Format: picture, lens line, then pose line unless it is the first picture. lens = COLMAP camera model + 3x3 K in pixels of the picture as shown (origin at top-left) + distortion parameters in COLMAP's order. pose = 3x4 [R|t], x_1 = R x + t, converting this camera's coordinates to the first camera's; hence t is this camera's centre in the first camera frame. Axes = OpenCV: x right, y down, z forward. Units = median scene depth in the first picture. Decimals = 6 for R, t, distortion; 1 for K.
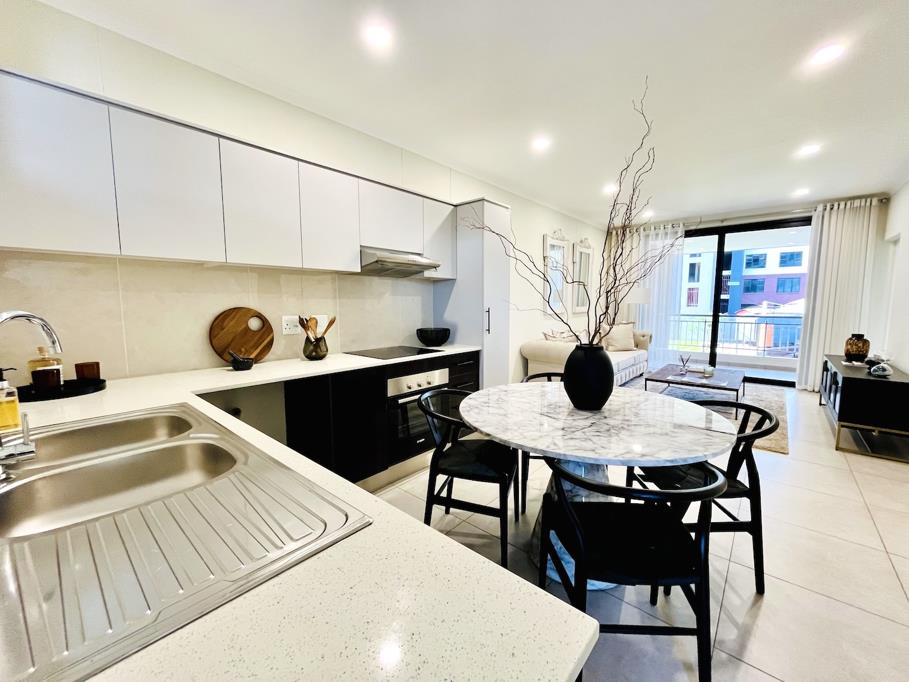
lens RADIAL K [[366.6, 0, 455.0], [0, 366.6, 340.7], [0, 0, 1]] dist [-0.001902, -0.000947]
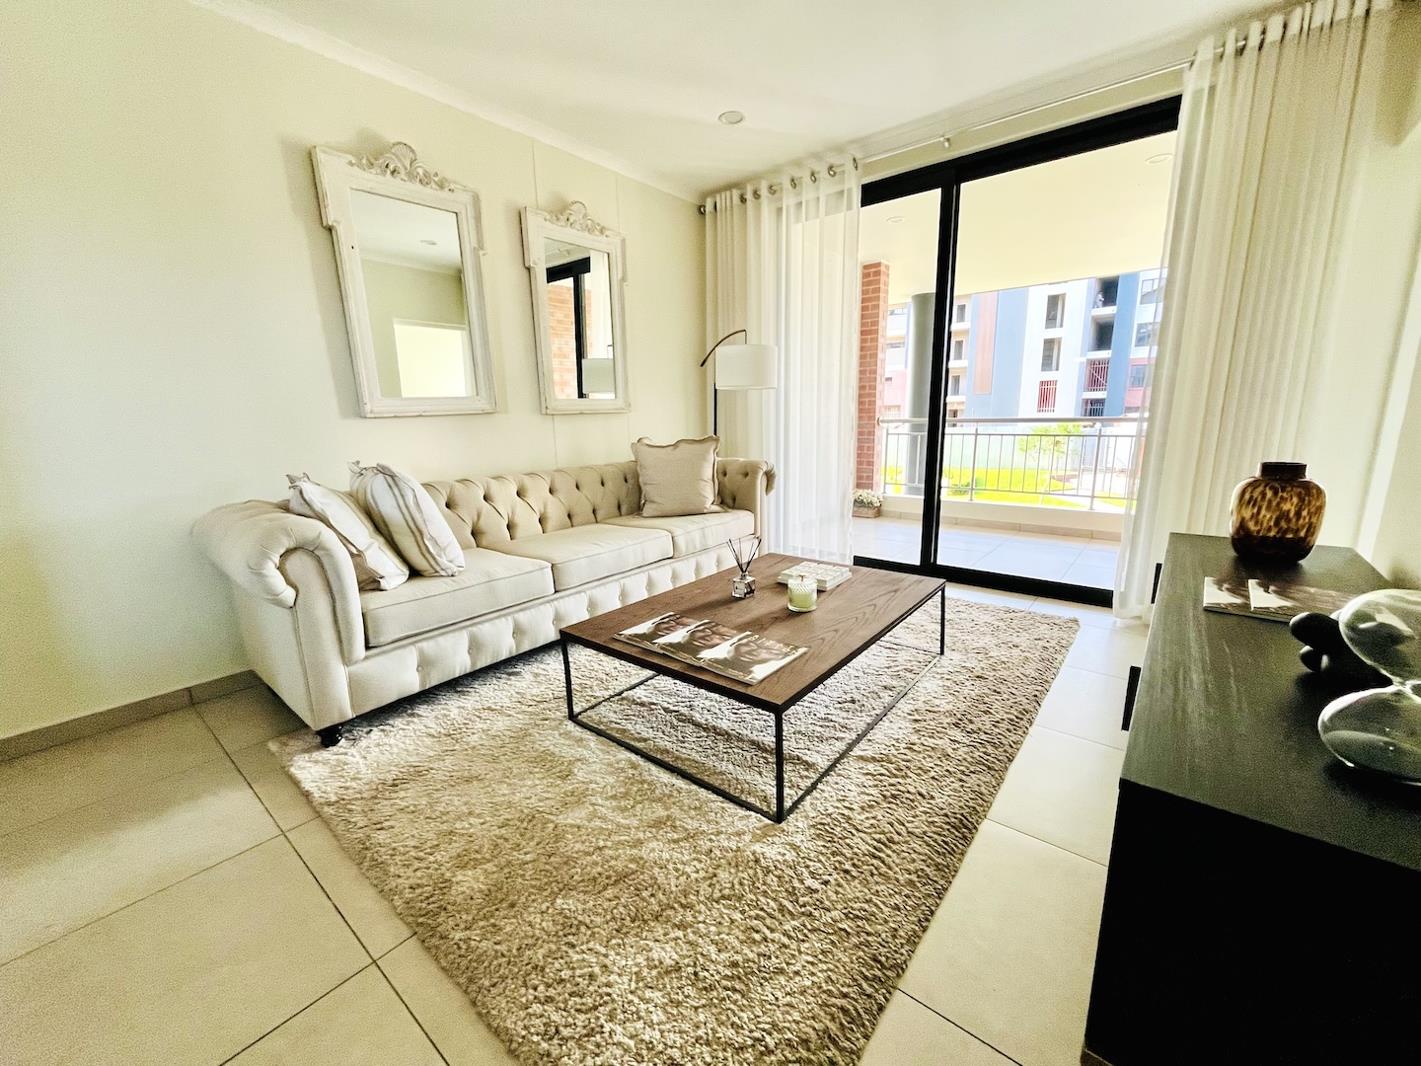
lens RADIAL K [[573.1, 0, 705.9], [0, 573.1, 536.0], [0, 0, 1]] dist [-0.001902, -0.000947]
pose [[0.999132, -0.027243, 0.031512, 0.945673], [0.023725, 0.993968, 0.107077, -0.027741], [-0.034239, -0.106237, 0.993751, 0.842687]]
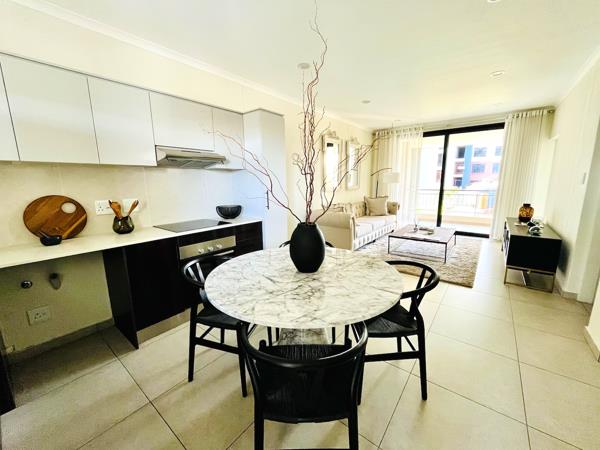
lens RADIAL K [[242.0, 0, 299.5], [0, 242.0, 226.1], [0, 0, 1]] dist [-0.001902, -0.000947]
pose [[0.998536, -0.019687, 0.050376, 0.172592], [0.015618, 0.996678, 0.079938, -0.028588], [-0.051782, -0.079034, 0.995526, 0.081864]]
